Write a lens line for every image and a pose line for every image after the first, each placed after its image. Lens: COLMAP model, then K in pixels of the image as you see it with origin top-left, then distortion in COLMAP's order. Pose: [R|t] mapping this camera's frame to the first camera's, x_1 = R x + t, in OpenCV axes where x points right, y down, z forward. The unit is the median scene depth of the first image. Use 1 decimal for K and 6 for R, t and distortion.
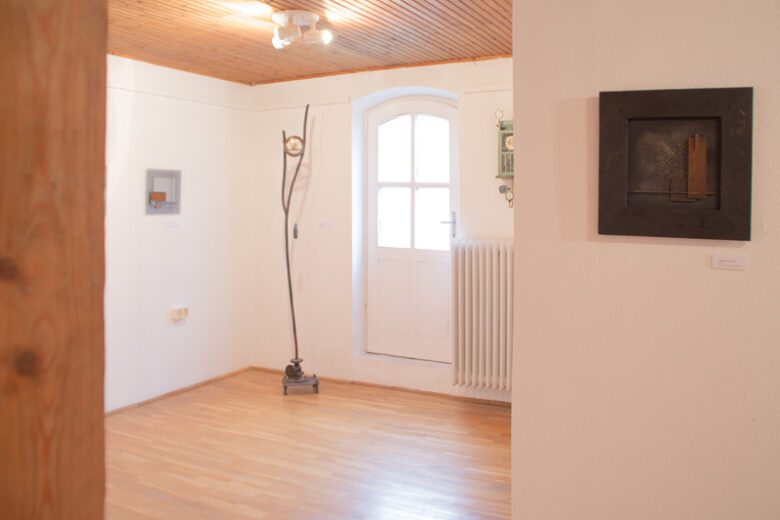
lens RADIAL K [[671.0, 0, 425.0], [0, 671.0, 233.2], [0, 0, 1]] dist [-0.092878, 0.003016]
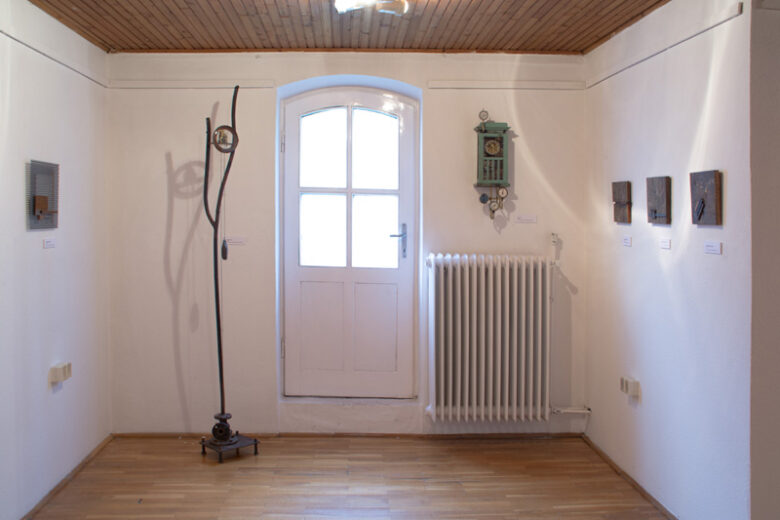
lens RADIAL K [[719.8, 0, 399.0], [0, 719.8, 243.0], [0, 0, 1]] dist [-0.125854, 0.000000]
pose [[0.873255, -0.016952, 0.486969, -0.417612], [0.015651, 0.999855, 0.006741, -0.012761], [-0.487013, 0.001734, 0.873393, 0.186577]]
